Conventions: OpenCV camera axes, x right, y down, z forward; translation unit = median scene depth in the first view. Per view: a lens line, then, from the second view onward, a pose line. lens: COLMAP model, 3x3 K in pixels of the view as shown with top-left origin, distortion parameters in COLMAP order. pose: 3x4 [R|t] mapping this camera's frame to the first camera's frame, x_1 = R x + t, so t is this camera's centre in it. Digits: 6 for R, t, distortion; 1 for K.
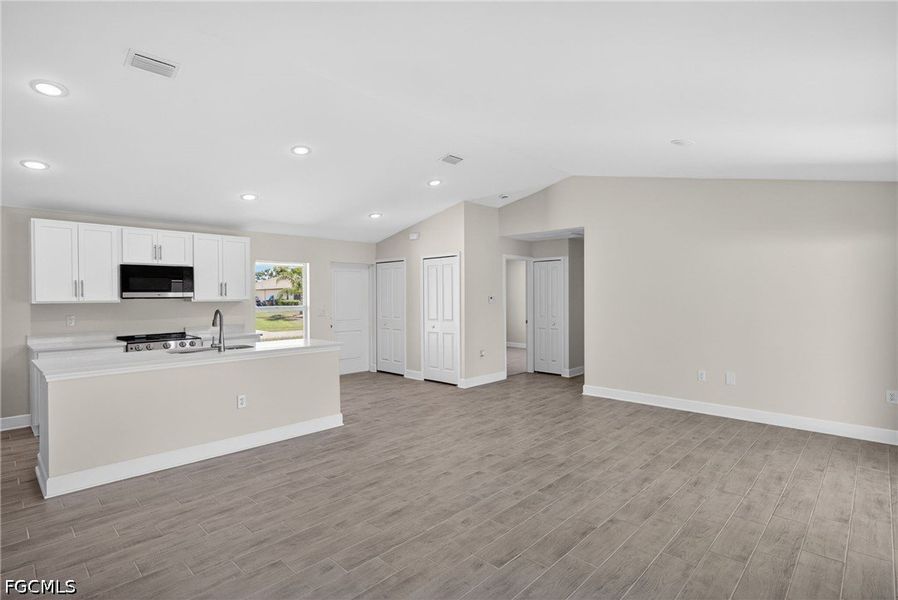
lens RADIAL K [[439.4, 0, 453.5], [0, 439.4, 298.2], [0, 0, 1]] dist [0.001479, -0.000205]
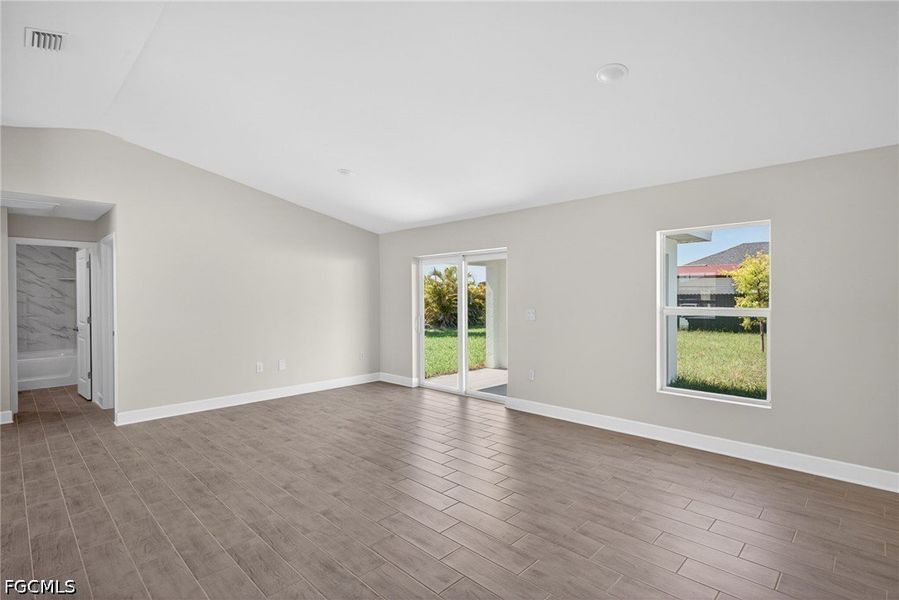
lens RADIAL K [[439.9, 0, 454.8], [0, 439.9, 292.1], [0, 0, 1]] dist [0.001479, -0.000205]
pose [[0.012813, 0.014237, 0.999817, -0.738223], [0.008461, 0.999861, -0.014346, 0.011166], [-0.999882, 0.008643, 0.012691, 0.679698]]
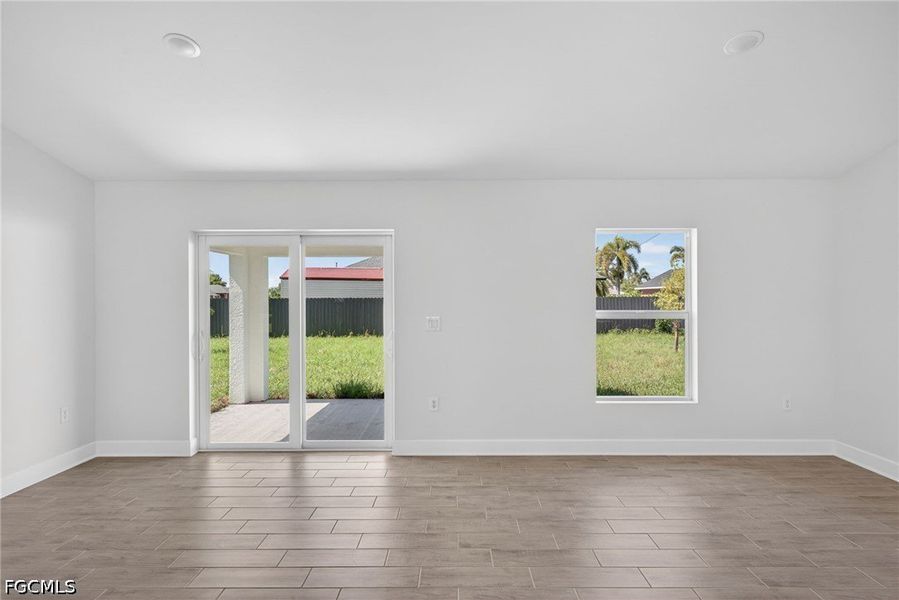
lens RADIAL K [[504.2, 0, 449.6], [0, 504.2, 302.1], [0, 0, 1]] dist [0.006550, 0.000229]
pose [[-0.683737, 0.001109, 0.729728, -0.254786], [0.009445, 0.999929, 0.007330, 0.005853], [-0.729668, 0.011904, -0.683698, 1.217590]]
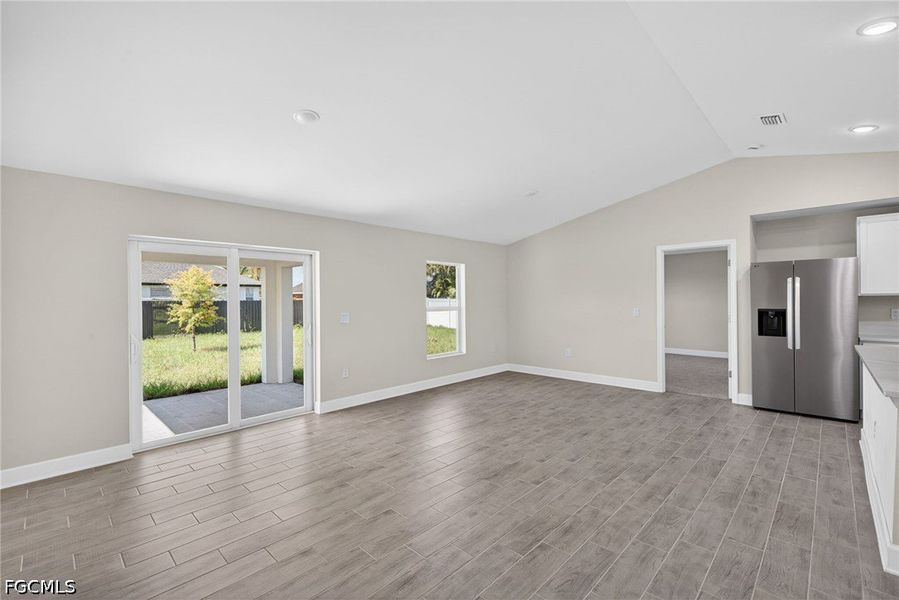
lens RADIAL K [[395.9, 0, 450.8], [0, 395.9, 301.9], [0, 0, 1]] dist [0.004002, 0.000438]
pose [[-0.999870, 0.014570, 0.006952, 0.239560], [0.014639, 0.999843, 0.010011, 0.000762], [-0.006805, 0.010111, -0.999926, 1.770441]]
